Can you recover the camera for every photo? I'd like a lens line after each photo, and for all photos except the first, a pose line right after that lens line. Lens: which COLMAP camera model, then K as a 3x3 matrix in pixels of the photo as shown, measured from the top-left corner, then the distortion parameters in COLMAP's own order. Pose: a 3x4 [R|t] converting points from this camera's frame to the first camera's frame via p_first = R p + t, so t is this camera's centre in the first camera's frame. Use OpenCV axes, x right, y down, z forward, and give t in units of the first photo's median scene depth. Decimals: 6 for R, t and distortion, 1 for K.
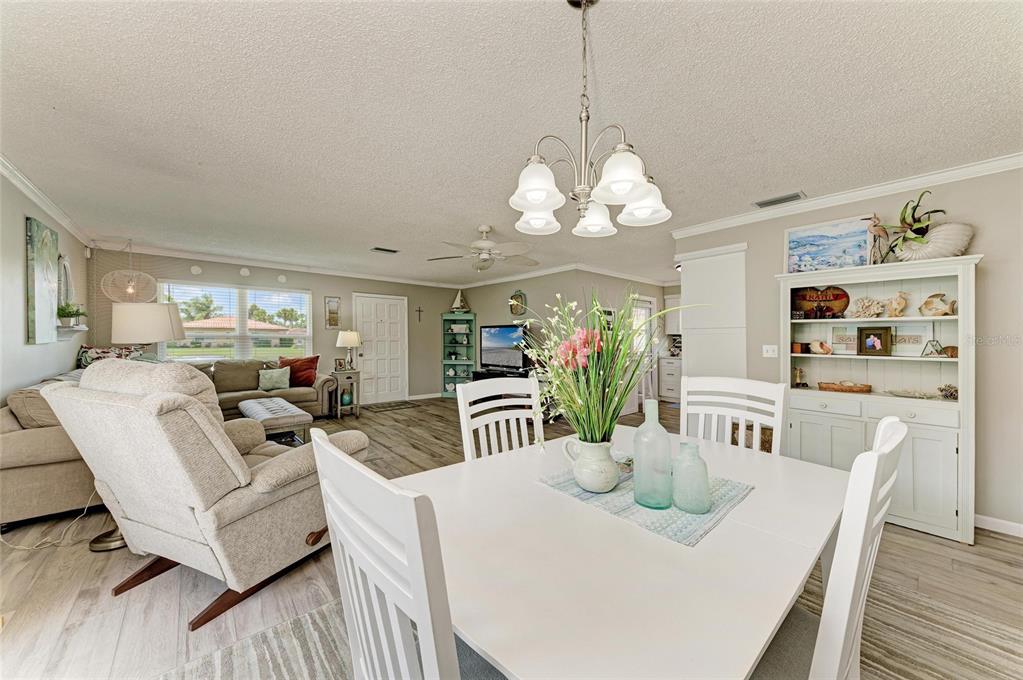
lens RADIAL K [[367.3, 0, 513.8], [0, 367.3, 345.4], [0, 0, 1]] dist [-0.001131, -0.000204]
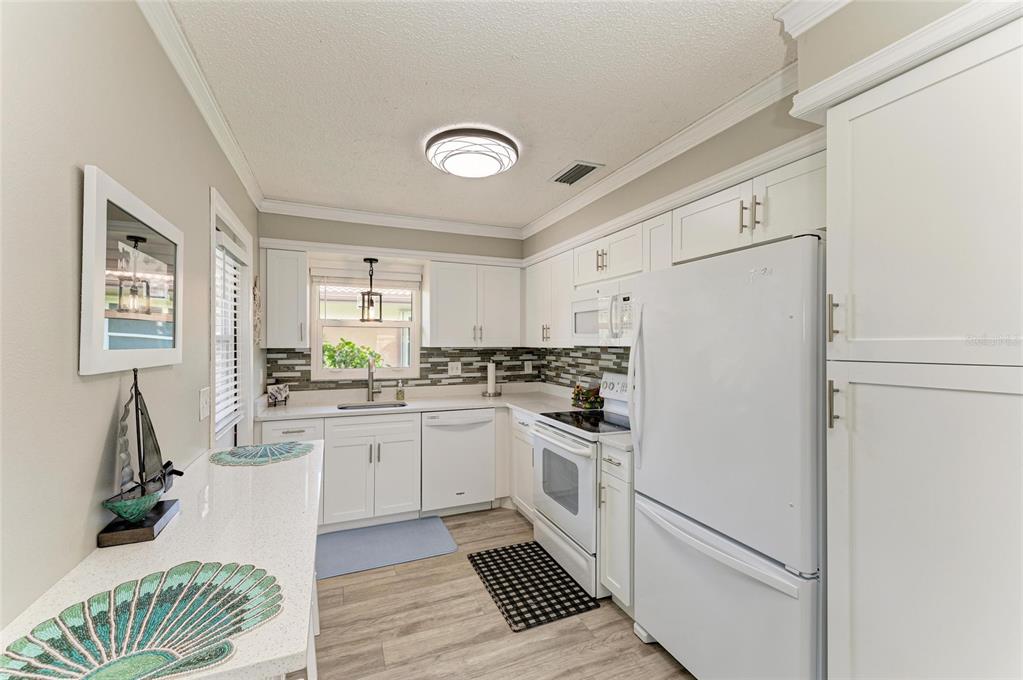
lens RADIAL K [[422.4, 0, 511.5], [0, 422.4, 340.0], [0, 0, 1]] dist [0.000289, 0.000009]
pose [[0.315889, -0.002950, 0.948791, 0.128953], [0.017536, 0.999843, -0.002730, -0.040440], [-0.948634, 0.017501, 0.315891, 0.789370]]
